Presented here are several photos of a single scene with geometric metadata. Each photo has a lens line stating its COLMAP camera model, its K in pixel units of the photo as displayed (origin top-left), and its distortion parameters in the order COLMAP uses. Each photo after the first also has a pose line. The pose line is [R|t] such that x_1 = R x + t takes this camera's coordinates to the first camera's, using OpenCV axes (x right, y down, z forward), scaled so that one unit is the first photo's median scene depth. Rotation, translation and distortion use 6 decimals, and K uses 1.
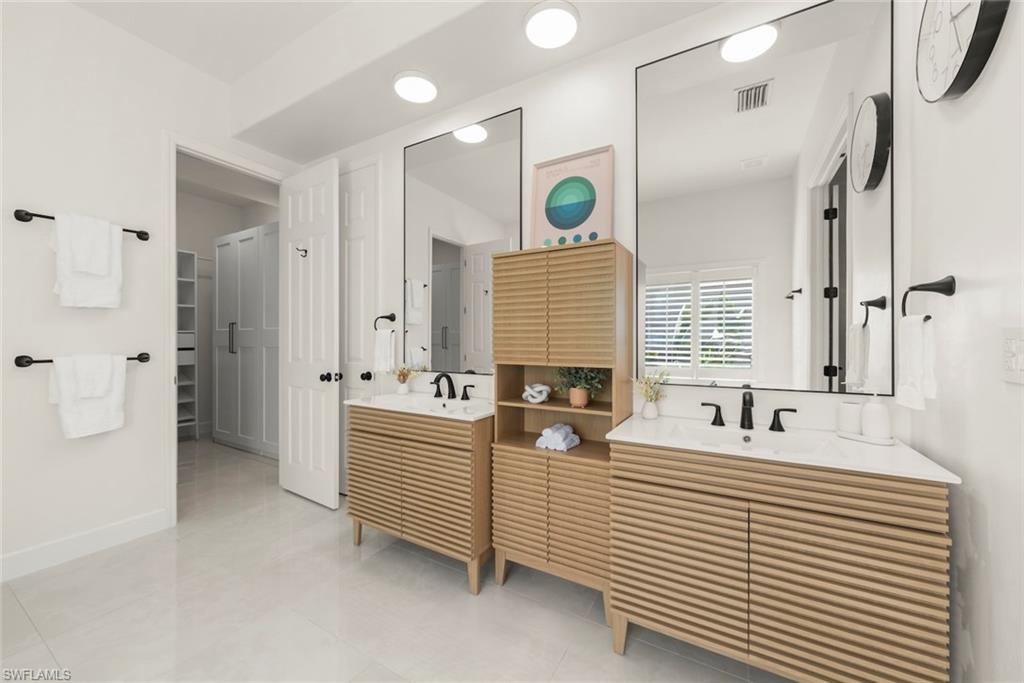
lens RADIAL K [[384.7, 0, 513.4], [0, 384.7, 342.0], [0, 0, 1]] dist [0.001087, -0.000236]
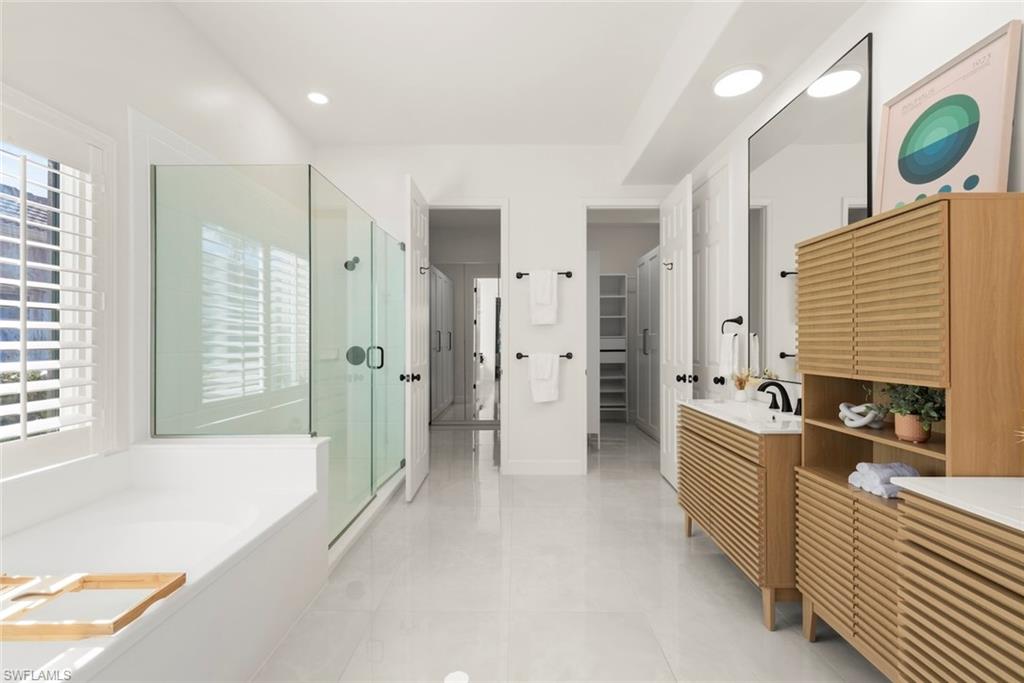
lens RADIAL K [[422.5, 0, 511.9], [0, 422.5, 343.0], [0, 0, 1]] dist [-0.003424, -0.000418]
pose [[0.492824, -0.001187, -0.870128, 0.410604], [-0.002113, 0.999994, -0.002561, -0.004739], [0.870126, 0.003100, 0.492819, -0.004534]]
